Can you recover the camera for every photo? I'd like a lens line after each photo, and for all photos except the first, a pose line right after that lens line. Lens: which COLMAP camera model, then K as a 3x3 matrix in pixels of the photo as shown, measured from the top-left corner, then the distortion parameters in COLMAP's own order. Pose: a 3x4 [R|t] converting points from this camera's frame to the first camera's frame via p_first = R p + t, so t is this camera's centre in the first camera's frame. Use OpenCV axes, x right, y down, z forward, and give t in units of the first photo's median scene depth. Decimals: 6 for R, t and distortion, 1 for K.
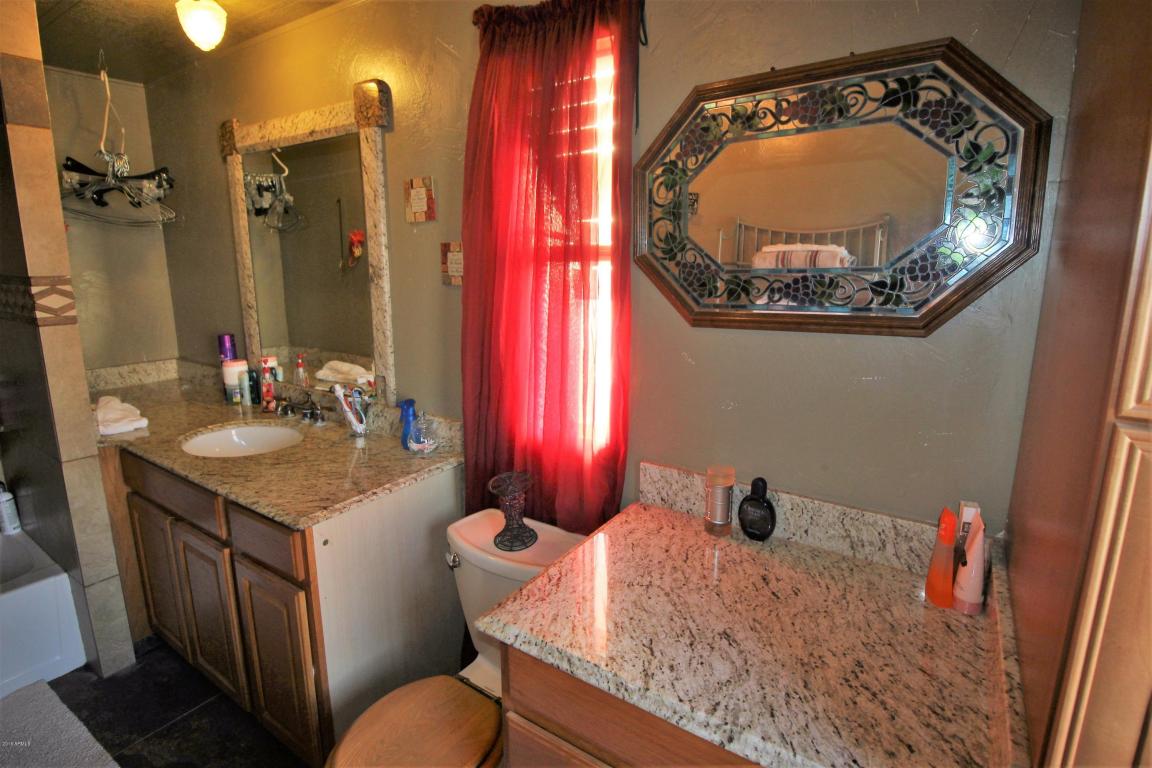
lens RADIAL K [[559.5, 0, 582.5], [0, 559.5, 369.0], [0, 0, 1]] dist [-0.000101, -0.013994]
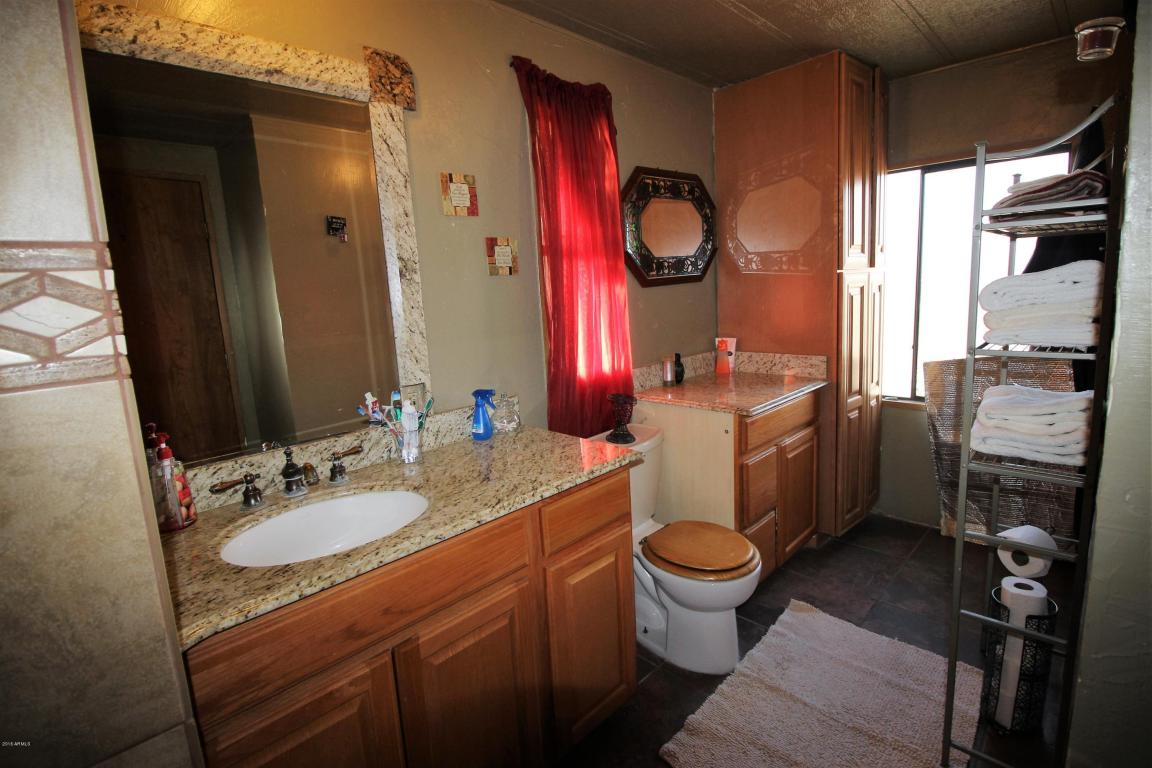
lens RADIAL K [[531.1, 0, 582.6], [0, 531.1, 370.6], [0, 0, 1]] dist [-0.000626, -0.013405]
pose [[0.207069, -0.163018, 0.964649, -1.128173], [0.246660, 0.962865, 0.109769, -0.037129], [-0.946721, 0.215211, 0.239589, 0.560468]]
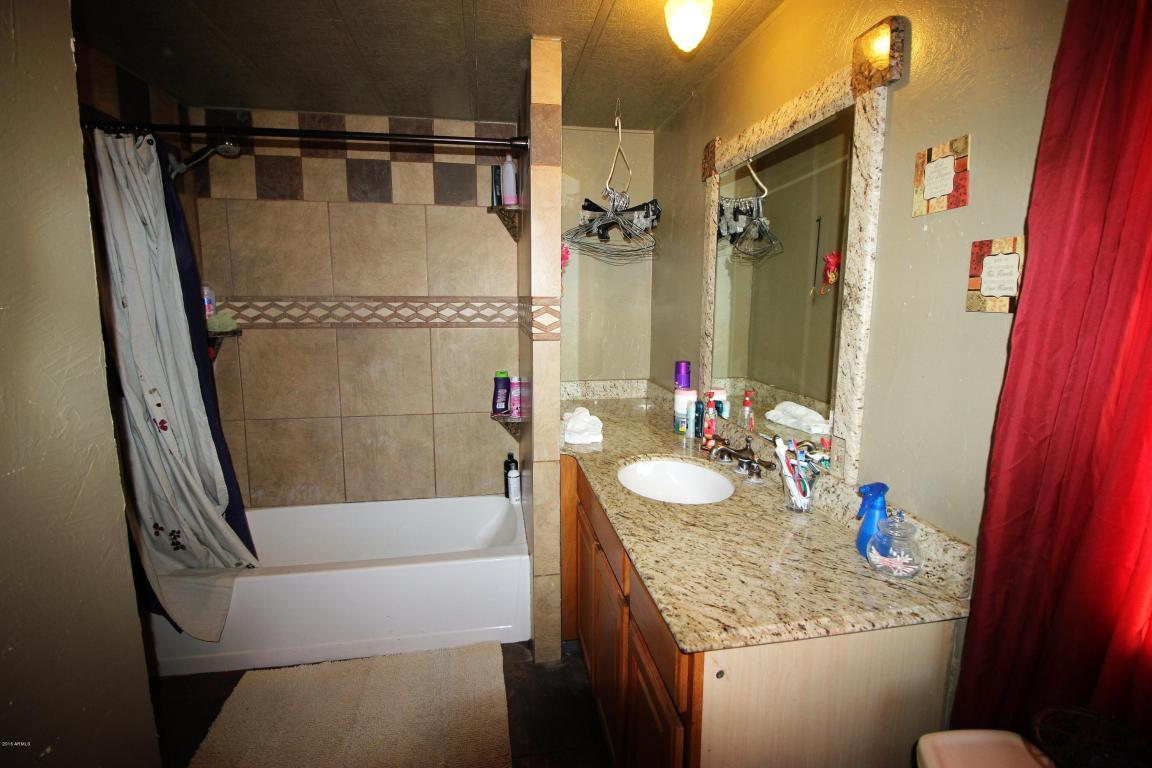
lens RADIAL K [[531.1, 0, 582.6], [0, 531.1, 370.6], [0, 0, 1]] dist [-0.000626, -0.013405]
pose [[0.683818, 0.097385, -0.723124, -0.104087], [-0.140242, 0.990117, 0.000722, -0.027834], [0.716048, 0.100919, 0.690717, 0.290080]]
